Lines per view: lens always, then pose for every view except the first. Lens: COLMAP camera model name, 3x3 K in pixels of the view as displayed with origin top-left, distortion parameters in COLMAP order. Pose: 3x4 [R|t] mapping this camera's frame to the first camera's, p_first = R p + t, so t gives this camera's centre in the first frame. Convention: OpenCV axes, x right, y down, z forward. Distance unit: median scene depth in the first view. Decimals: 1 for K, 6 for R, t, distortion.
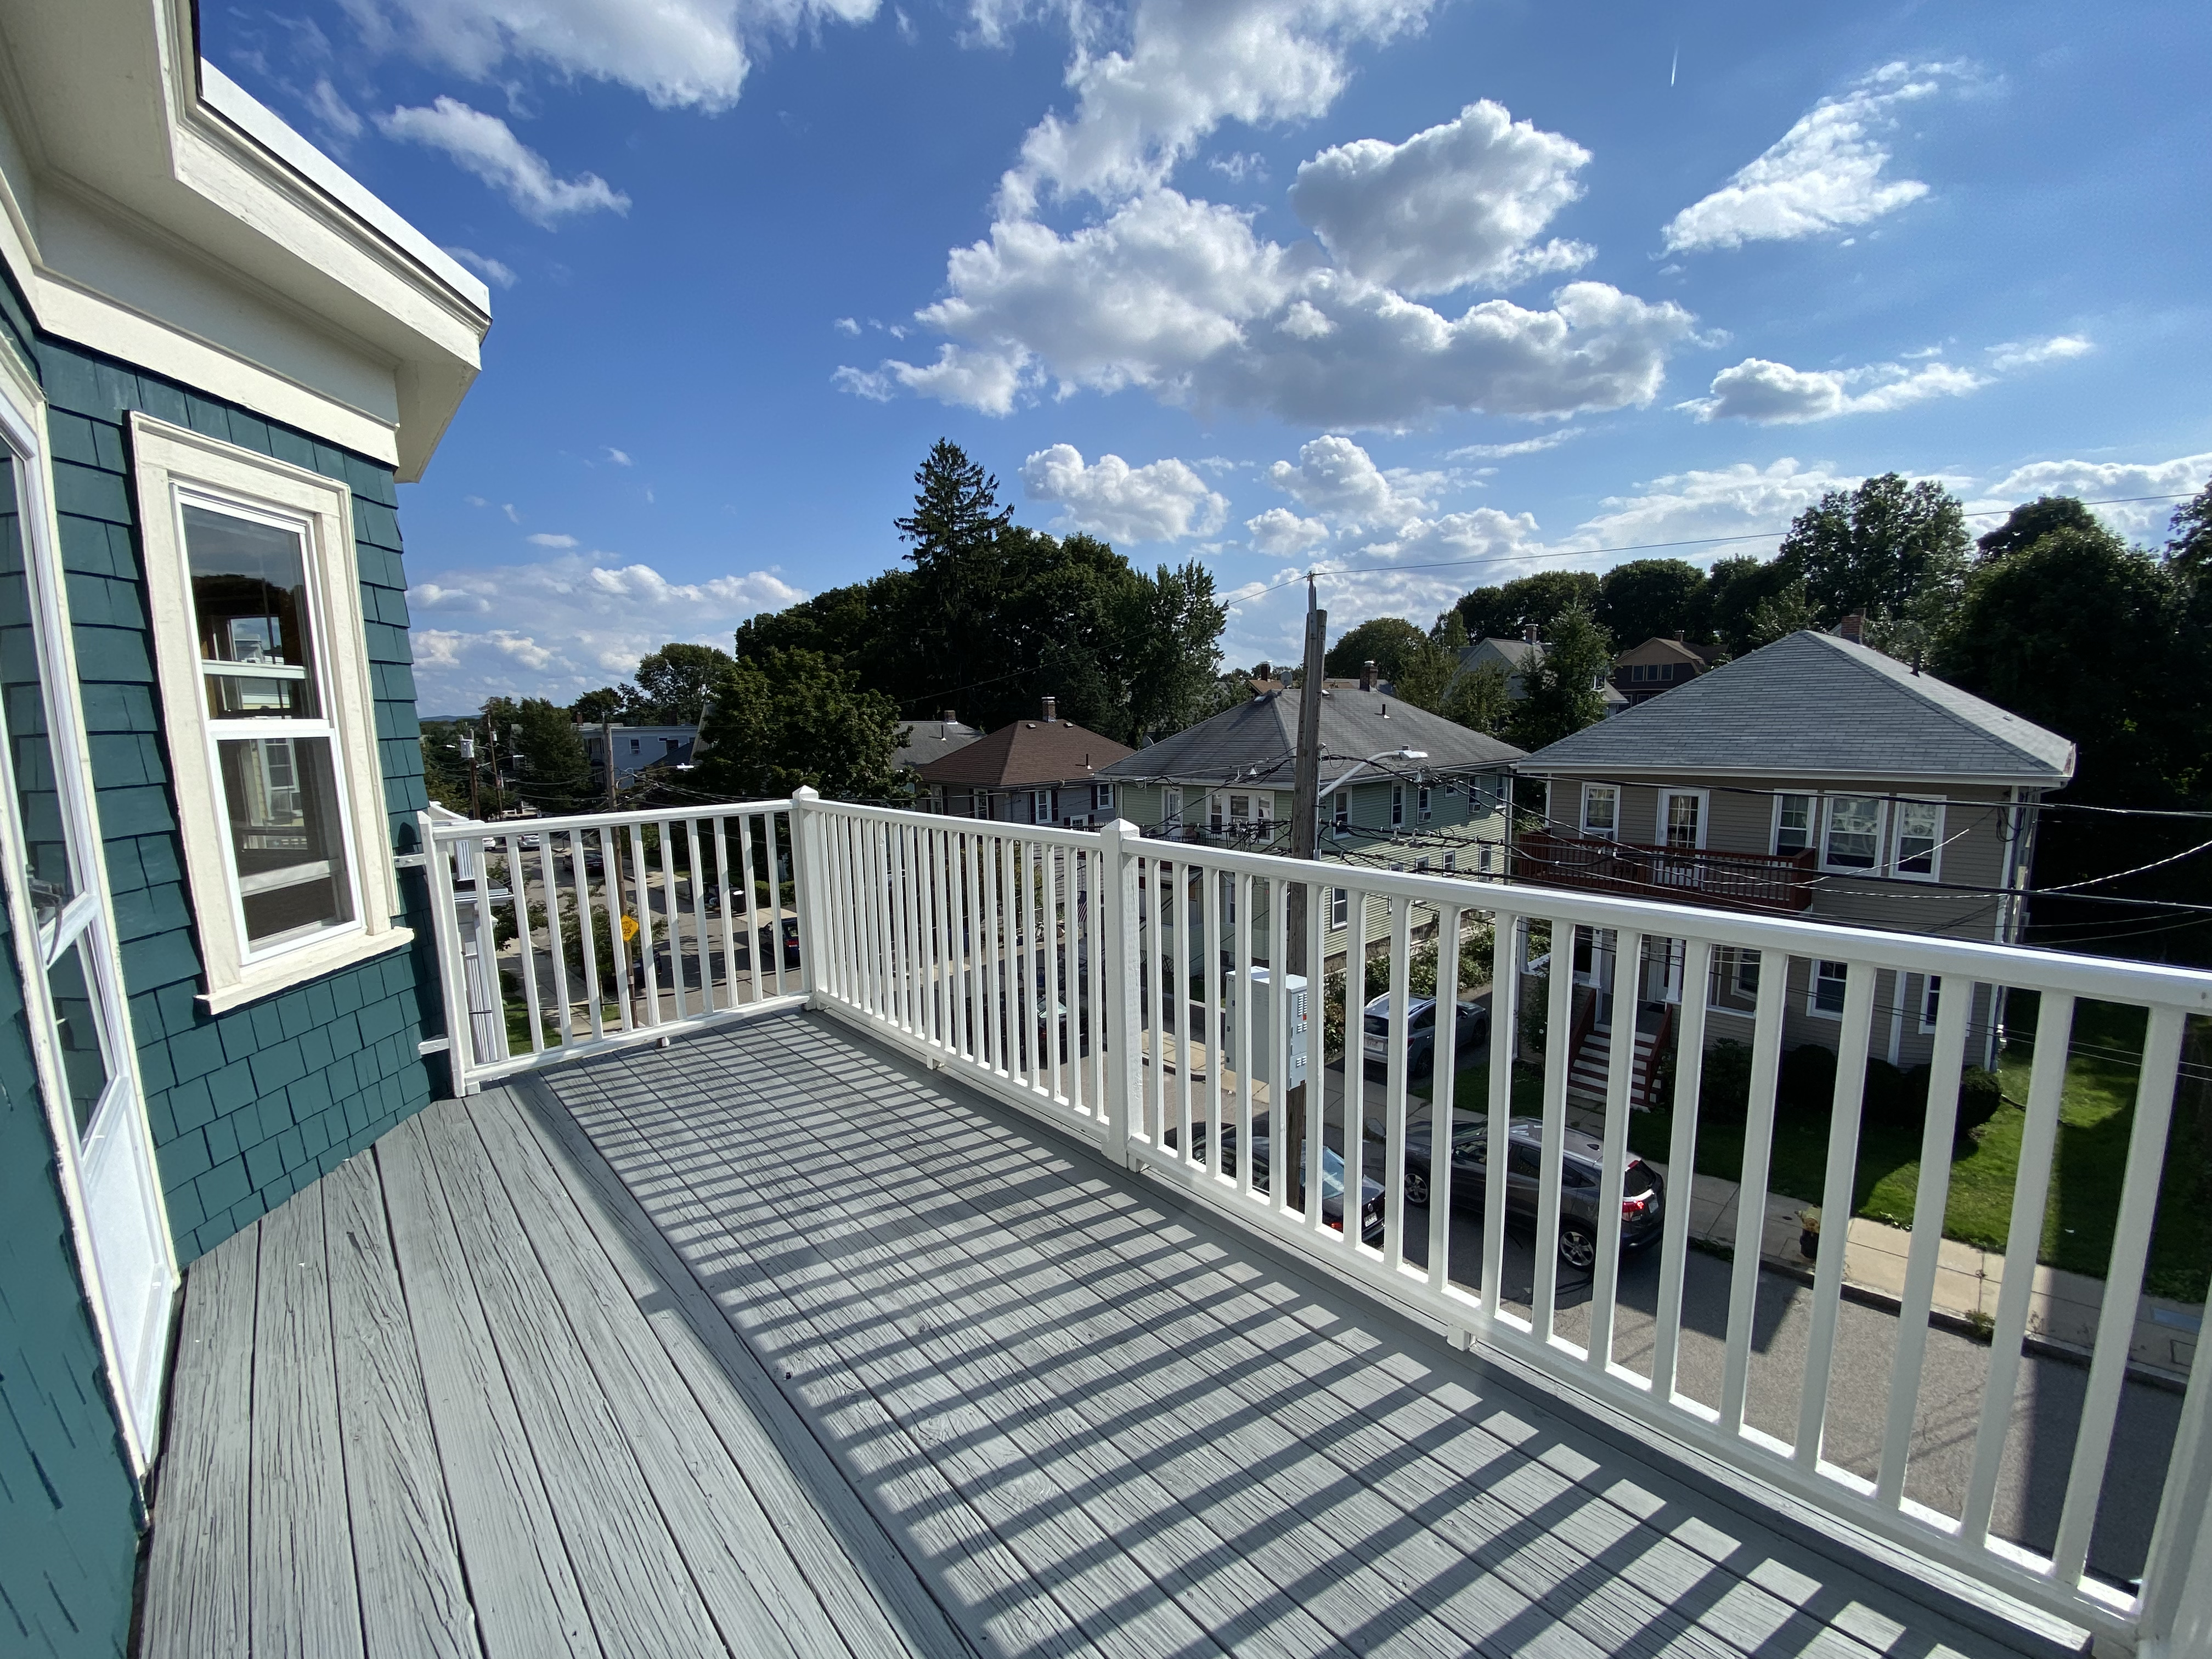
lens RADIAL K [[908.1, 0, 1109.0], [0, 908.1, 823.7], [0, 0, 1]] dist [0.002328, -0.010852]
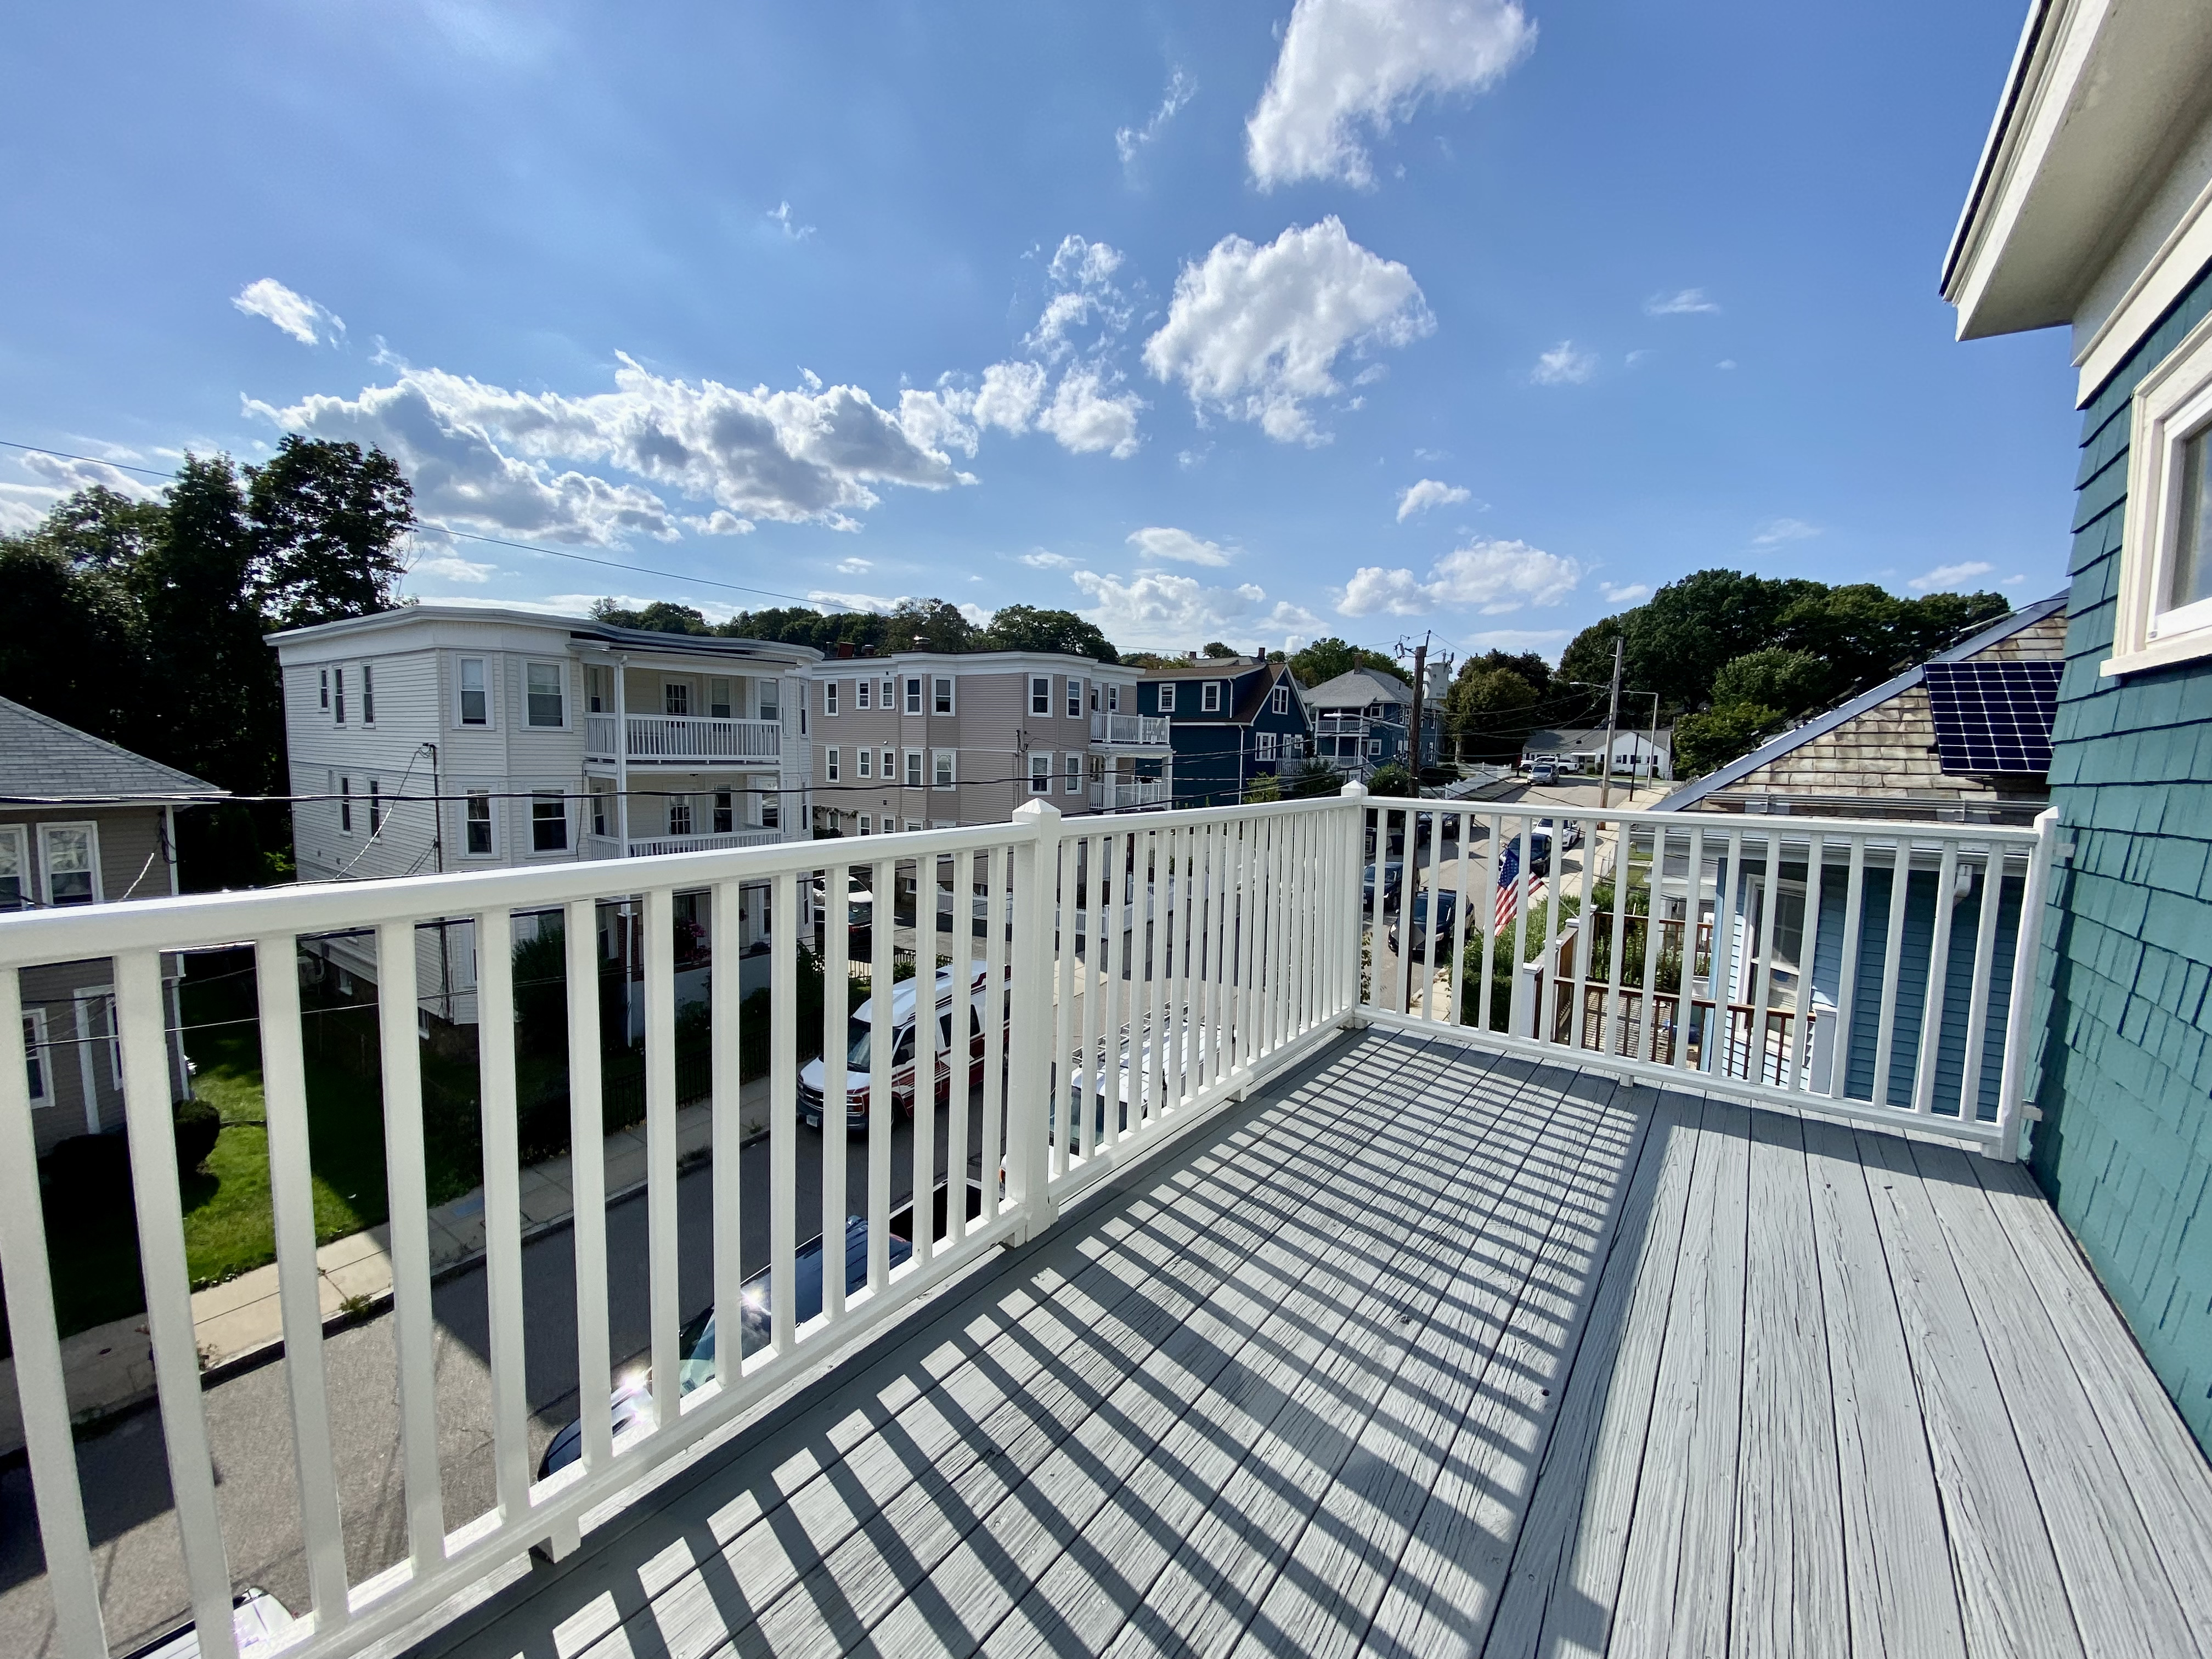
lens RADIAL K [[908.1, 0, 1109.0], [0, 908.1, 823.7], [0, 0, 1]] dist [0.002328, -0.010852]
pose [[-0.209530, -0.078580, 0.974640, -0.926332], [0.108910, 0.988688, 0.103126, -0.070327], [-0.971718, 0.127756, -0.198602, 1.296794]]
